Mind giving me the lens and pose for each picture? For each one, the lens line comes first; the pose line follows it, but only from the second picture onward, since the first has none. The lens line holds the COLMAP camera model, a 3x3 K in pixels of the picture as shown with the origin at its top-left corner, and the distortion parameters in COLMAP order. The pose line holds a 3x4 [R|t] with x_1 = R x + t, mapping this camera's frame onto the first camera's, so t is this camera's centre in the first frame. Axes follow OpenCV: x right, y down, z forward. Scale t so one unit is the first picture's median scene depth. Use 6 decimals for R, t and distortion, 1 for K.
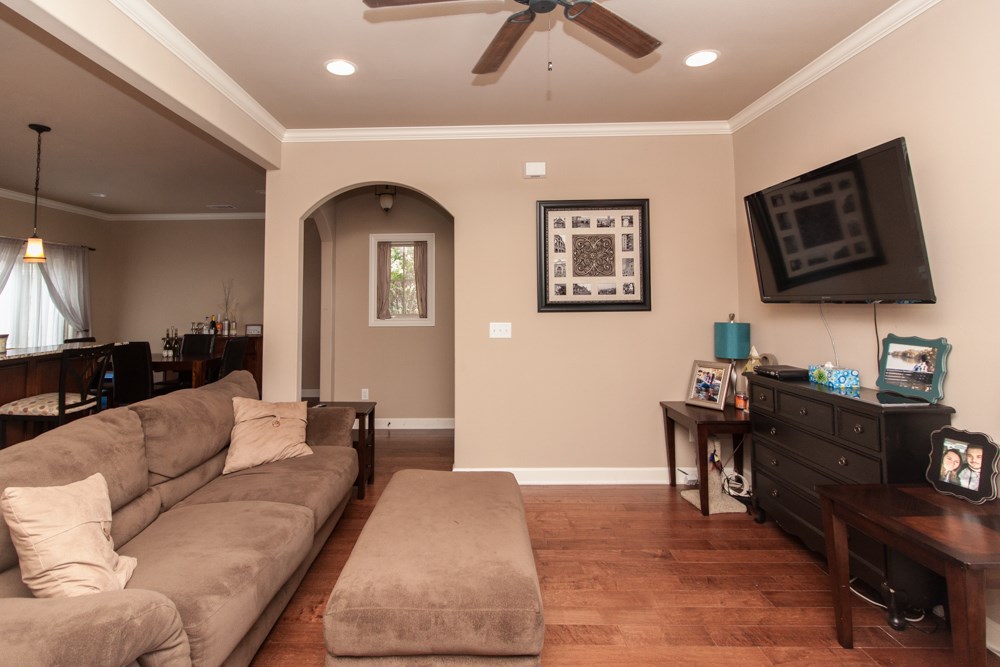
lens RADIAL K [[488.9, 0, 461.9], [0, 488.9, 278.3], [0, 0, 1]] dist [0.000162, -0.000210]
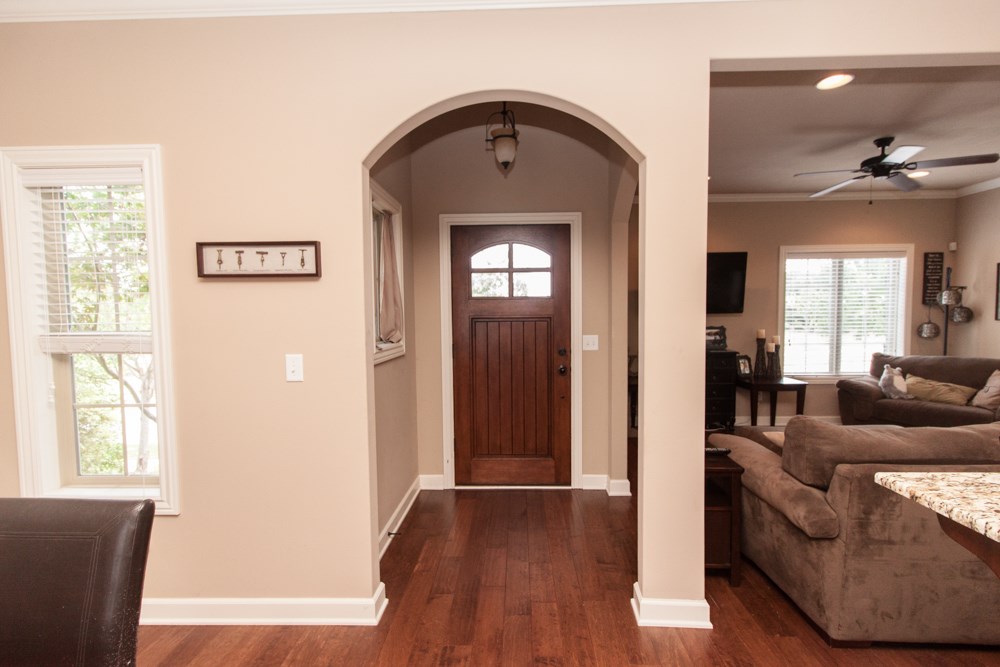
lens RADIAL K [[468.0, 0, 507.1], [0, 468.0, 337.9], [0, 0, 1]] dist [0.003441, 0.000523]
pose [[0.009329, -0.045731, 0.998910, -0.961127], [-0.036575, 0.998270, 0.046044, 0.063917], [-0.999287, -0.036964, 0.007641, 1.252096]]
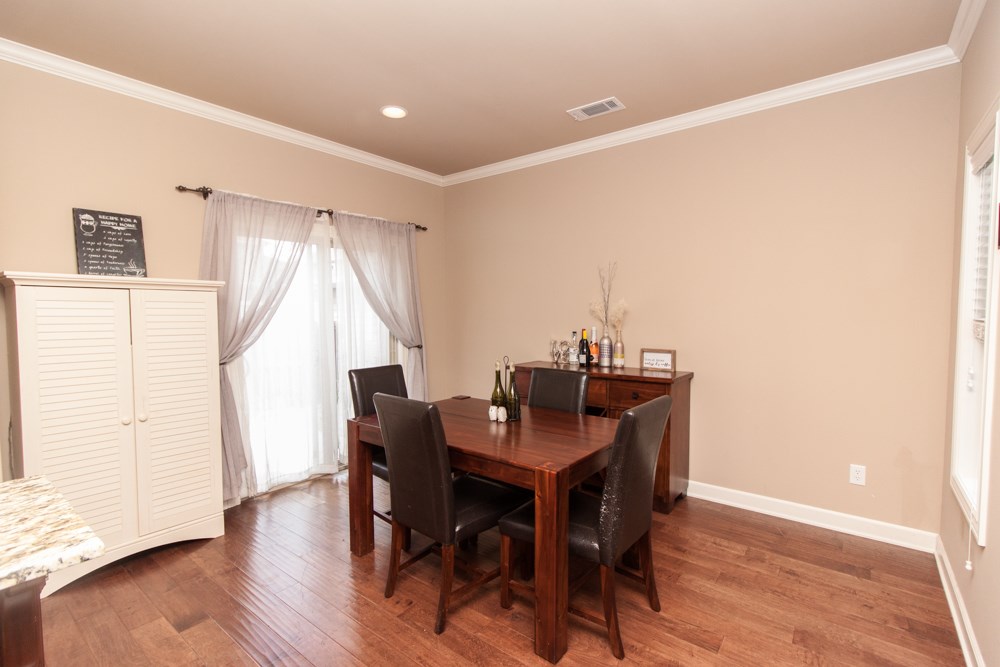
lens RADIAL K [[458.9, 0, 500.0], [0, 458.9, 333.5], [0, 0, 1]] dist [-0.000539, 0.000079]
pose [[0.796304, 0.032892, -0.604002, -0.524011], [0.030878, 0.995008, 0.094894, 0.055055], [0.604108, -0.094215, 0.791313, 1.028818]]
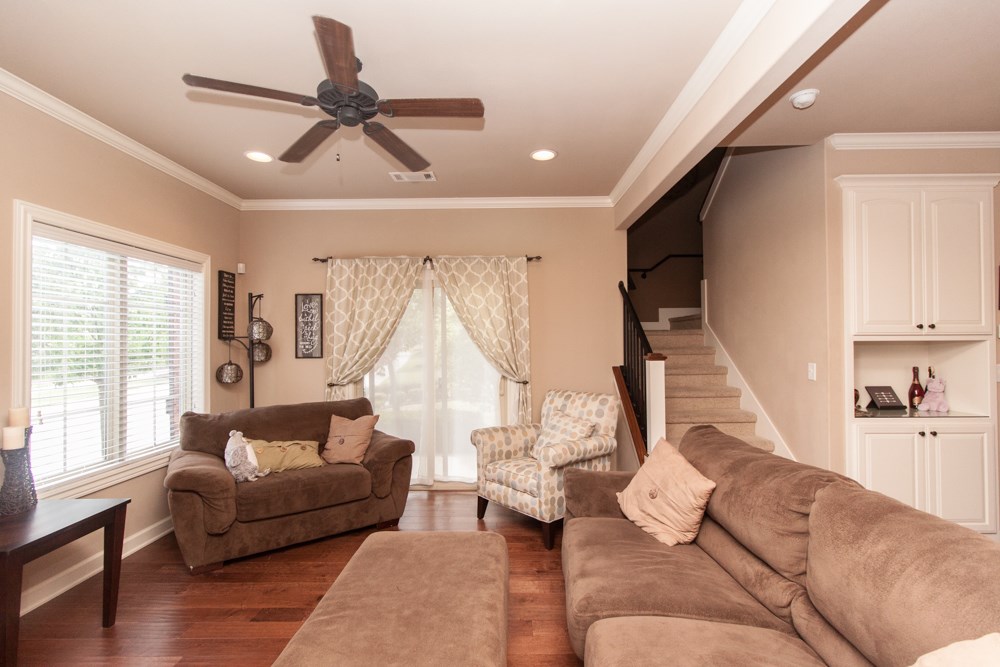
lens RADIAL K [[458.7, 0, 506.2], [0, 458.7, 337.9], [0, 0, 1]] dist [0.000990, 0.001135]
pose [[-0.999741, 0.016716, -0.015424, -0.111290], [0.017581, 0.998177, -0.057742, 0.049609], [0.014431, -0.057998, -0.998212, 1.037843]]
